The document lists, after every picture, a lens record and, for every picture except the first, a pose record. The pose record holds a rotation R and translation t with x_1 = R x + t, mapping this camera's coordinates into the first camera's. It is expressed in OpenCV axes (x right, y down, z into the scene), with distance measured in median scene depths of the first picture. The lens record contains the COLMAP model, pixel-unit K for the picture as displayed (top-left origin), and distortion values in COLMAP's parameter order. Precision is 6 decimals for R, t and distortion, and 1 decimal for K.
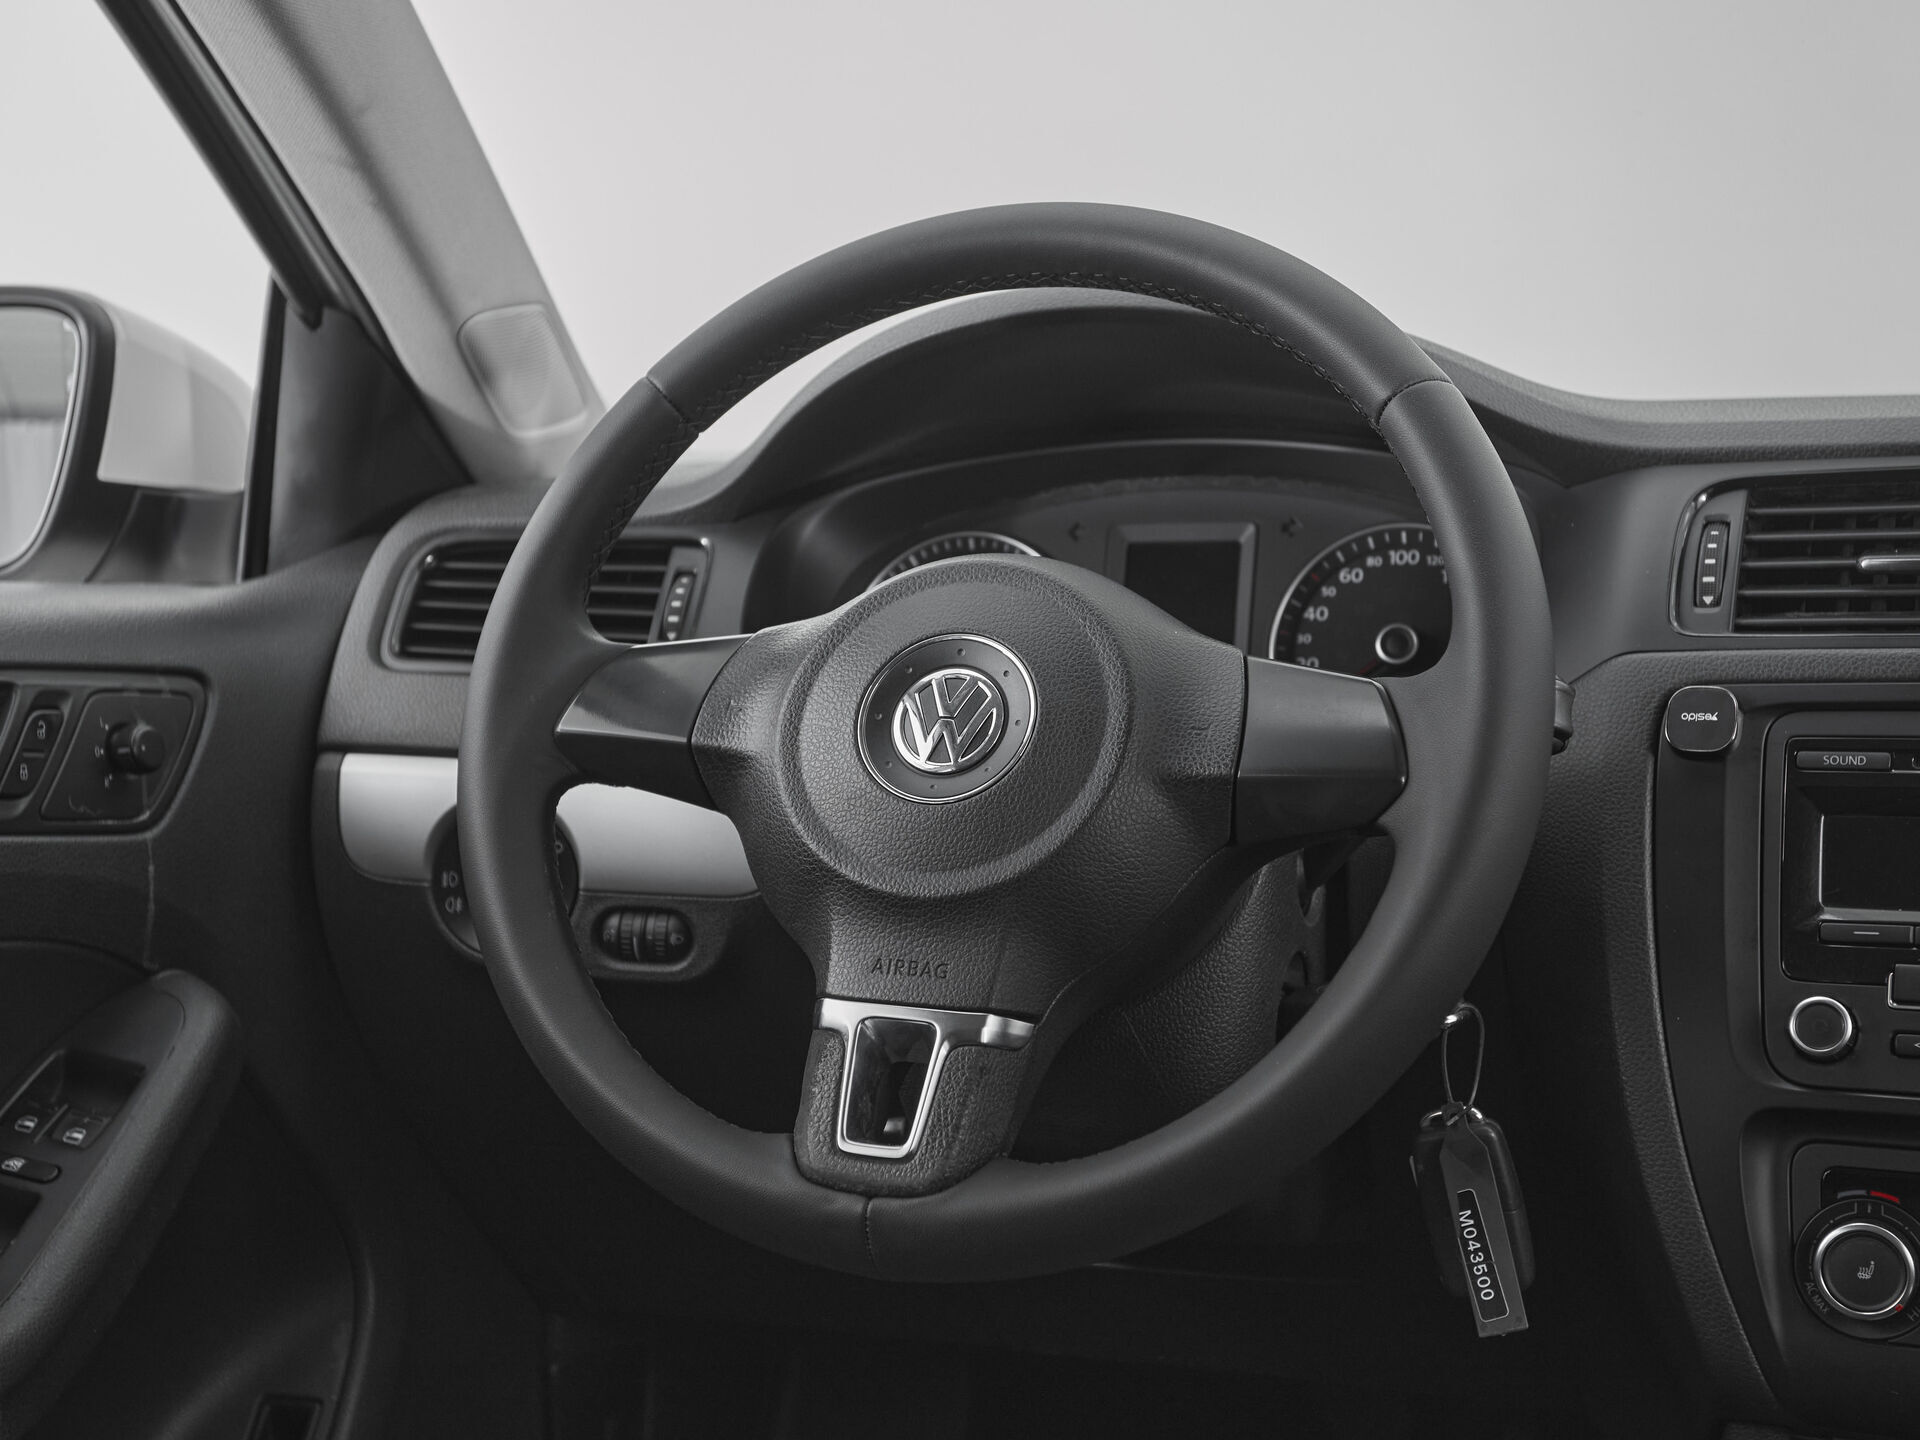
lens RADIAL K [[2678.1, 0, 932.9], [0, 2678.1, 729.3], [0, 0, 1]] dist [0.018017, 0.048528]
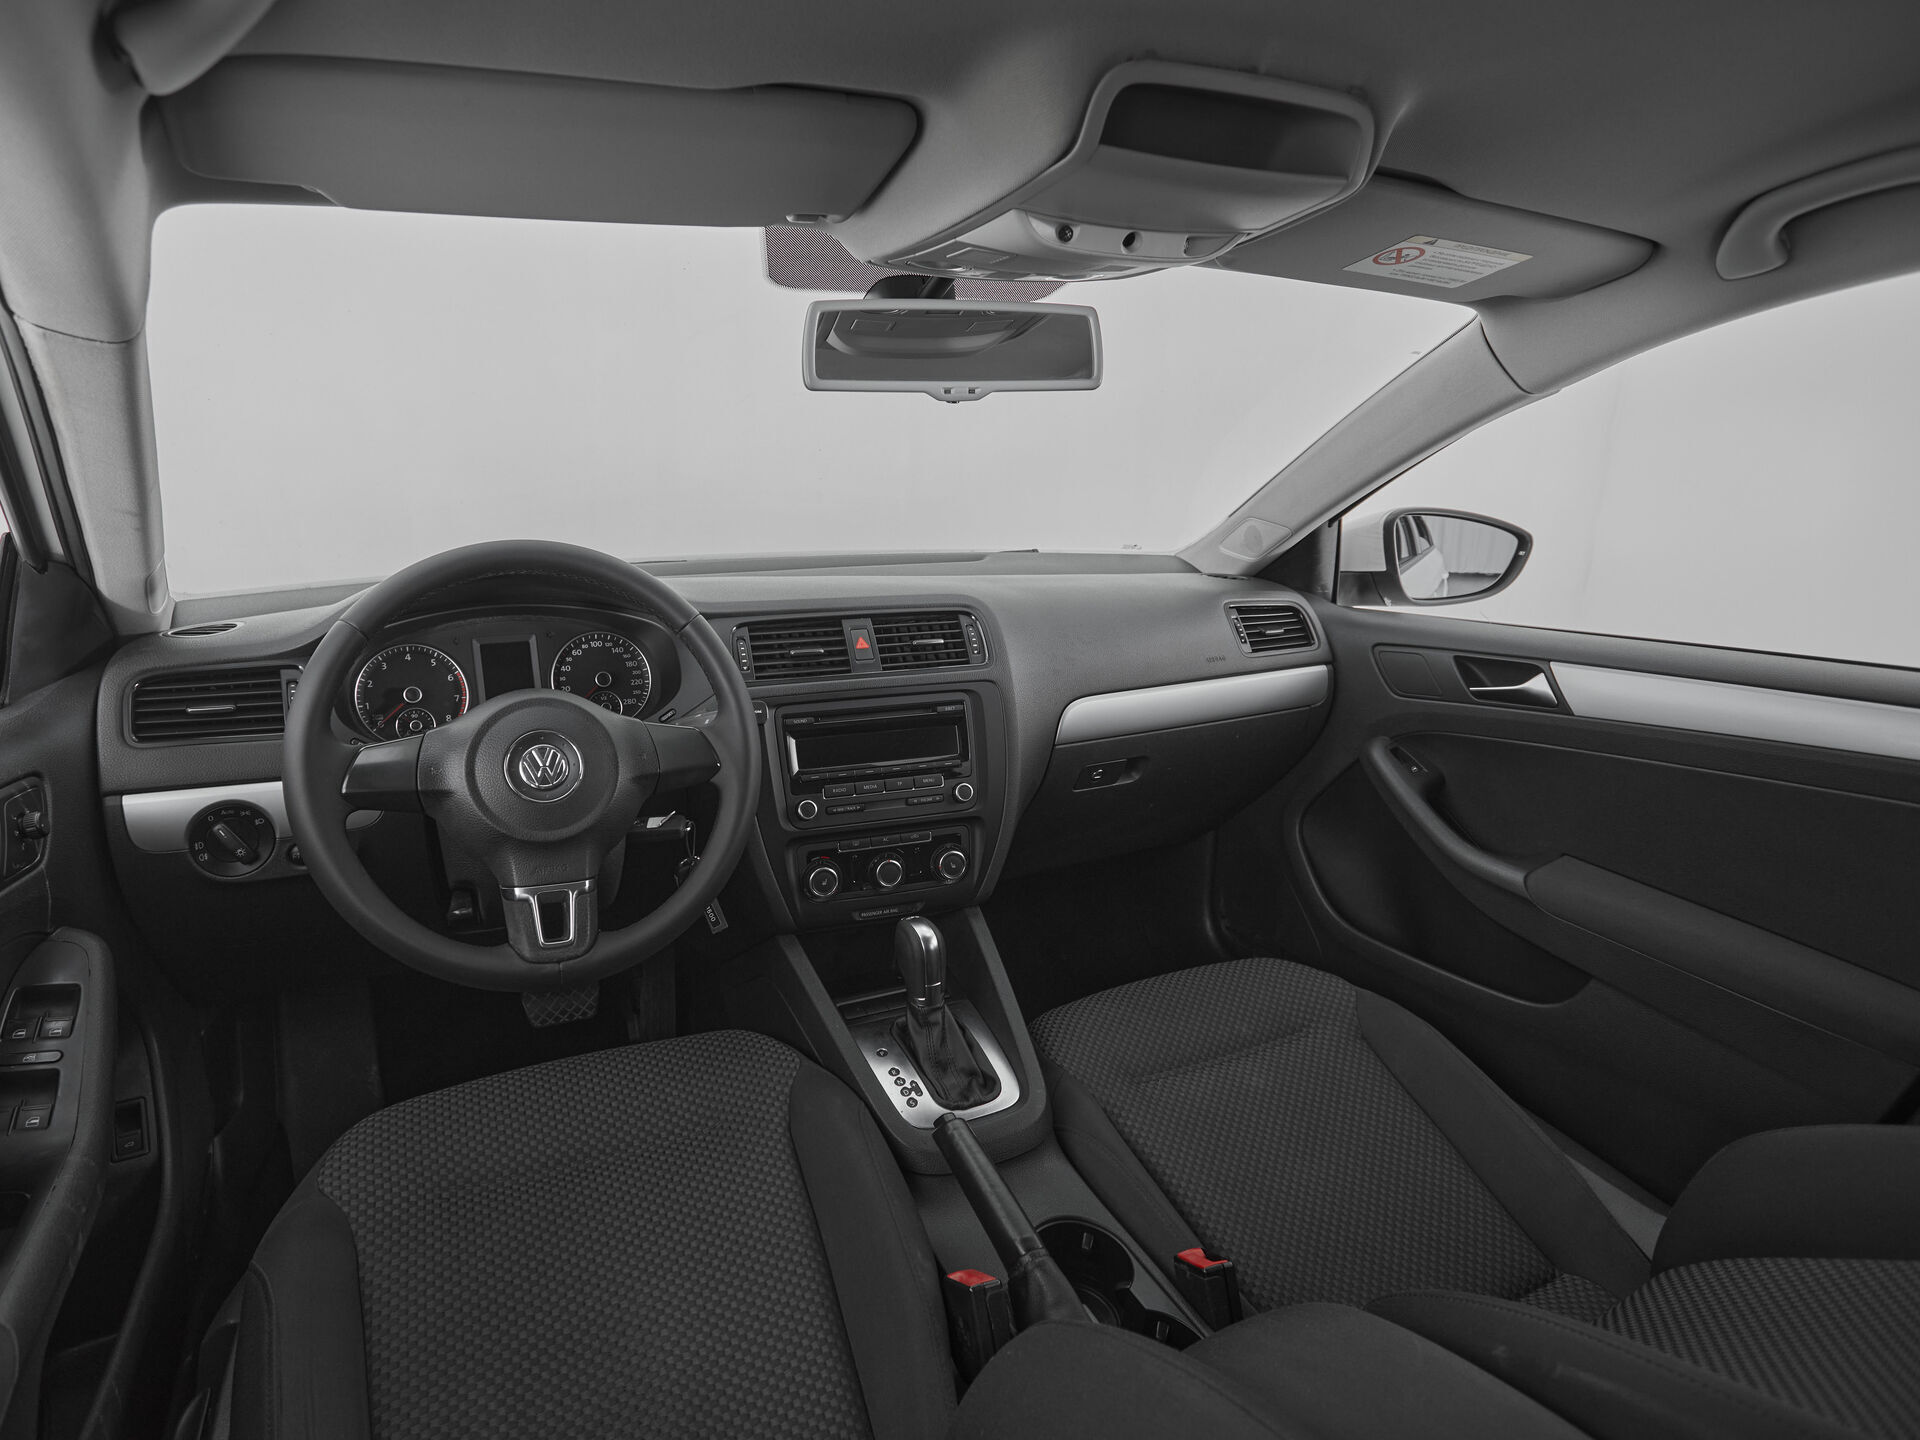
lens RADIAL K [[1023.5, 0, 838.8], [0, 1023.5, 720.6], [0, 0, 1]] dist [0.000496, 0.000813]
pose [[0.736990, -0.150551, 0.658924, -0.375249], [0.044121, 0.983514, 0.175366, -0.181614], [-0.674463, -0.100170, 0.731482, 0.113100]]
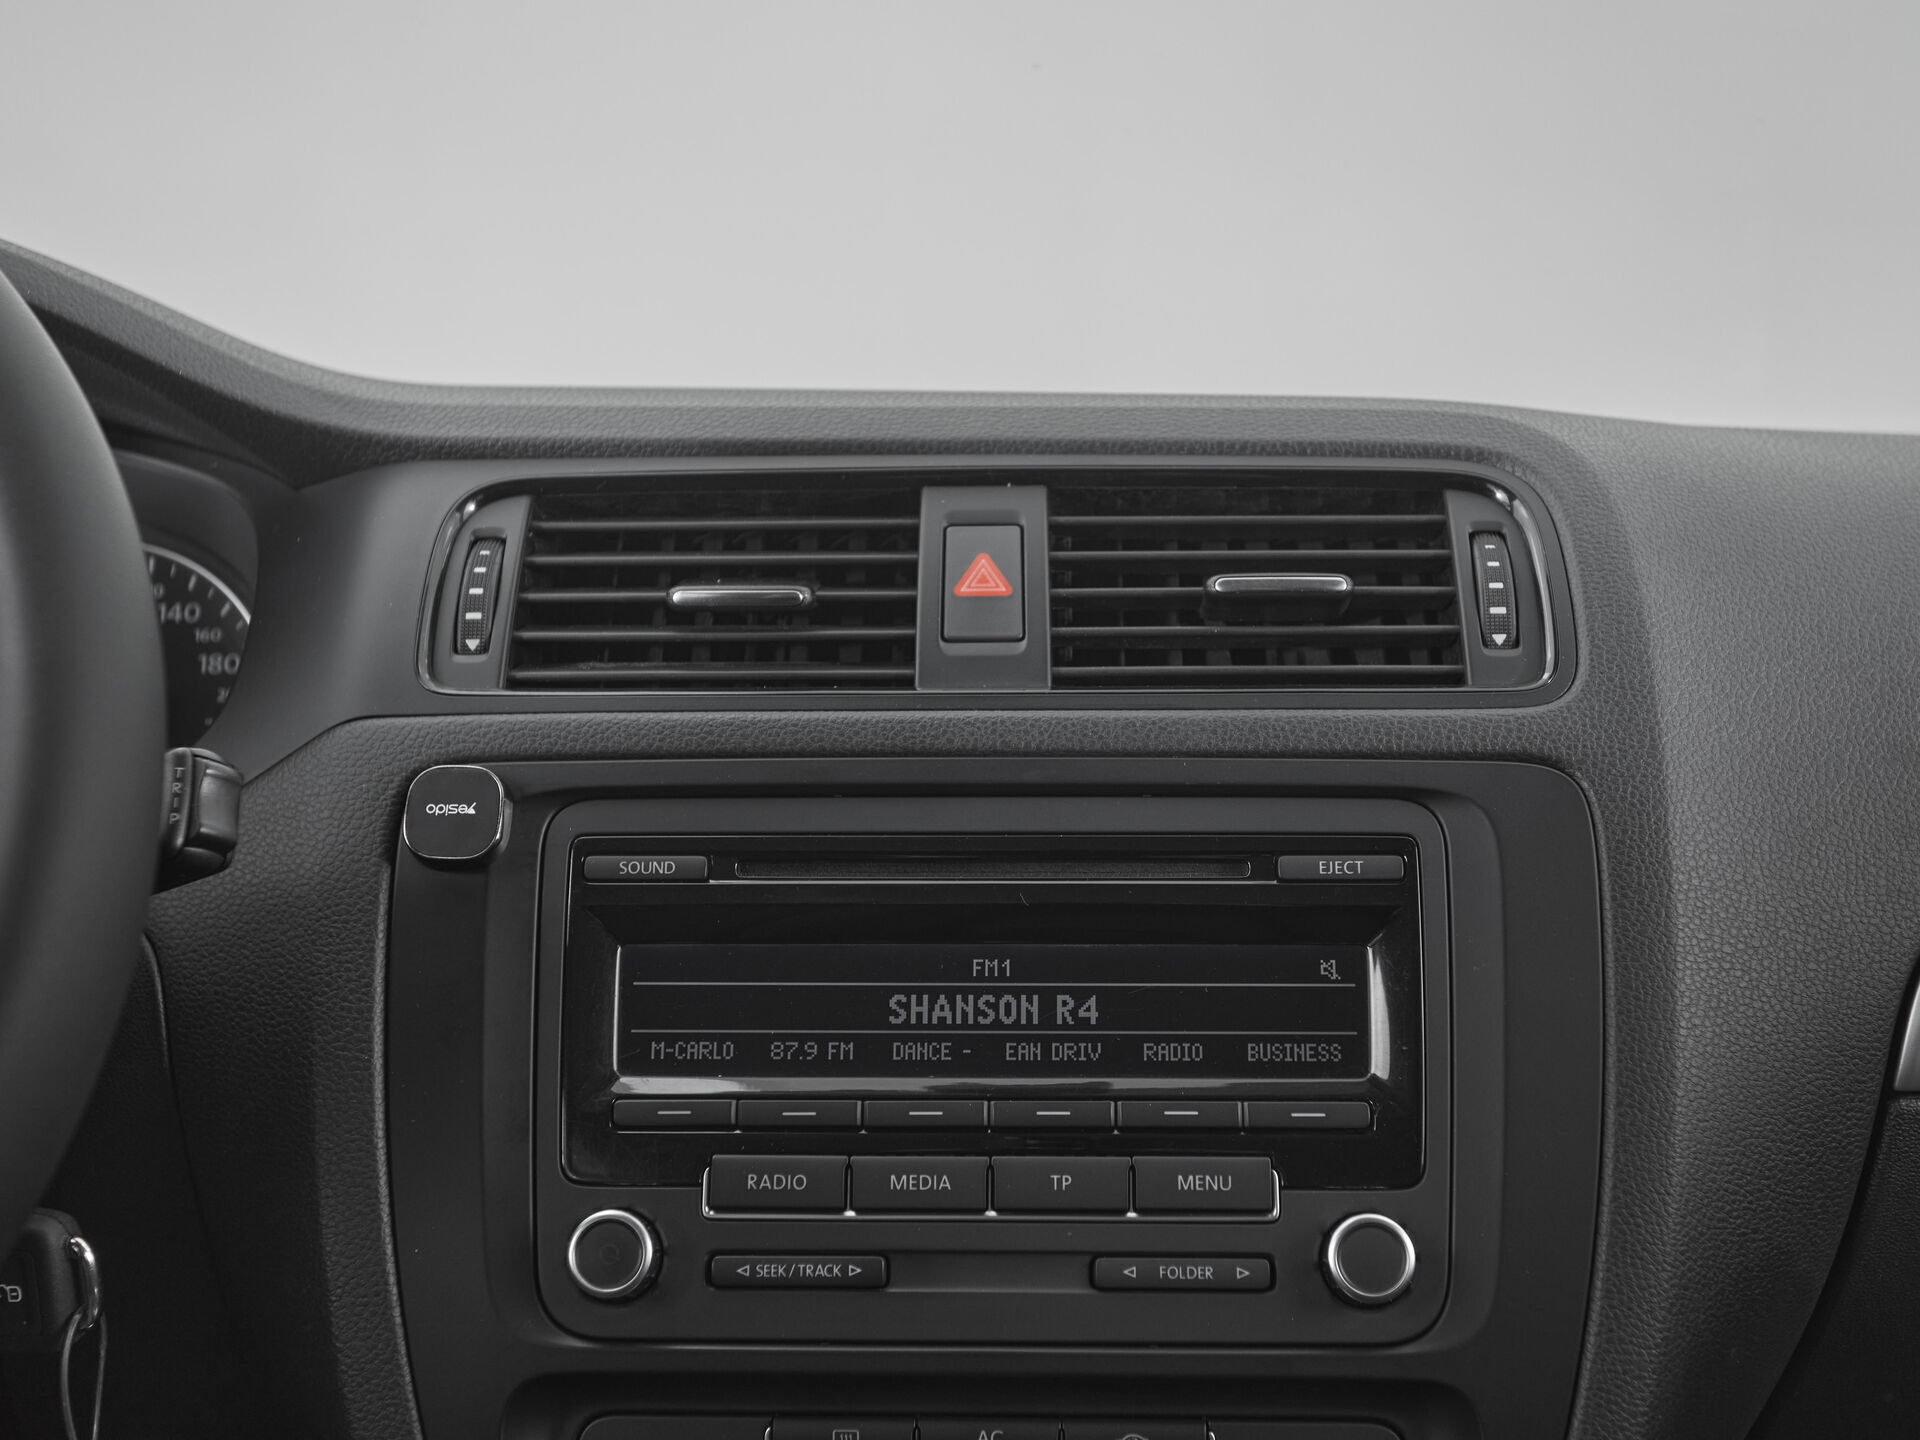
lens RADIAL K [[2317.2, 0, 960.0], [0, 2317.2, 720.0], [0, 0, 1]] dist [0.012198, 0.012651]
pose [[0.921073, -0.004493, 0.389363, 0.166539], [0.013134, 0.999723, -0.019533, -0.013997], [-0.389167, 0.023105, 0.920877, 0.375677]]
